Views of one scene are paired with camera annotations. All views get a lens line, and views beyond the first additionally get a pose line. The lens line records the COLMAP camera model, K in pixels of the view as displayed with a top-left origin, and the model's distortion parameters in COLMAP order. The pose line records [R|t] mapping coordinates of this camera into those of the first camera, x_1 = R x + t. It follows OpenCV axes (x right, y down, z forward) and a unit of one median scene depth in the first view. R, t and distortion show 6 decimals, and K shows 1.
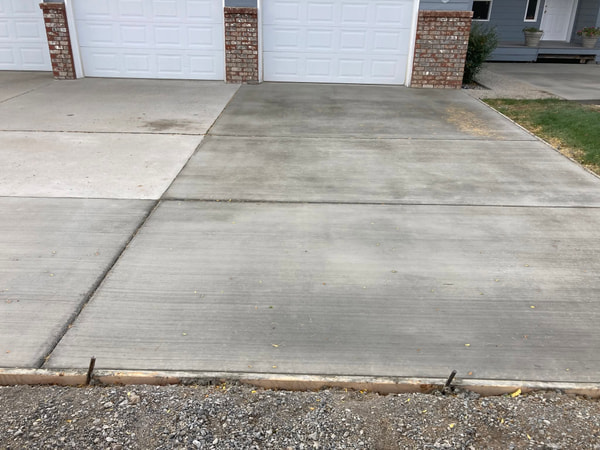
lens RADIAL K [[487.2, 0, 300.0], [0, 487.2, 225.0], [0, 0, 1]] dist [0.000509, 0.058135]
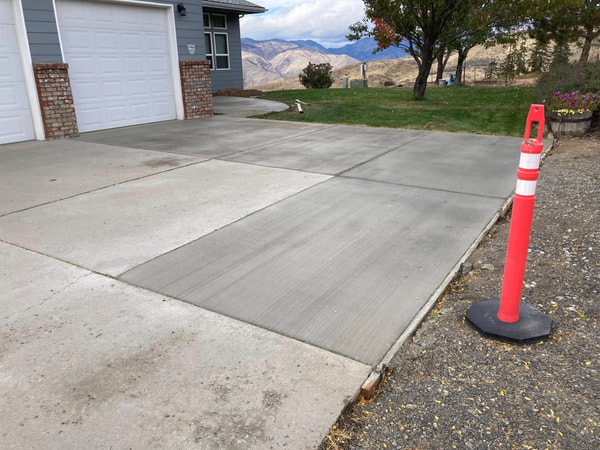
lens RADIAL K [[487.2, 0, 300.0], [0, 487.2, 225.0], [0, 0, 1]] dist [0.000509, 0.058135]
pose [[0.529713, -0.305529, 0.791237, -0.718878], [0.384534, 0.917996, 0.097040, -0.045390], [-0.756001, 0.252854, 0.603760, 0.097303]]
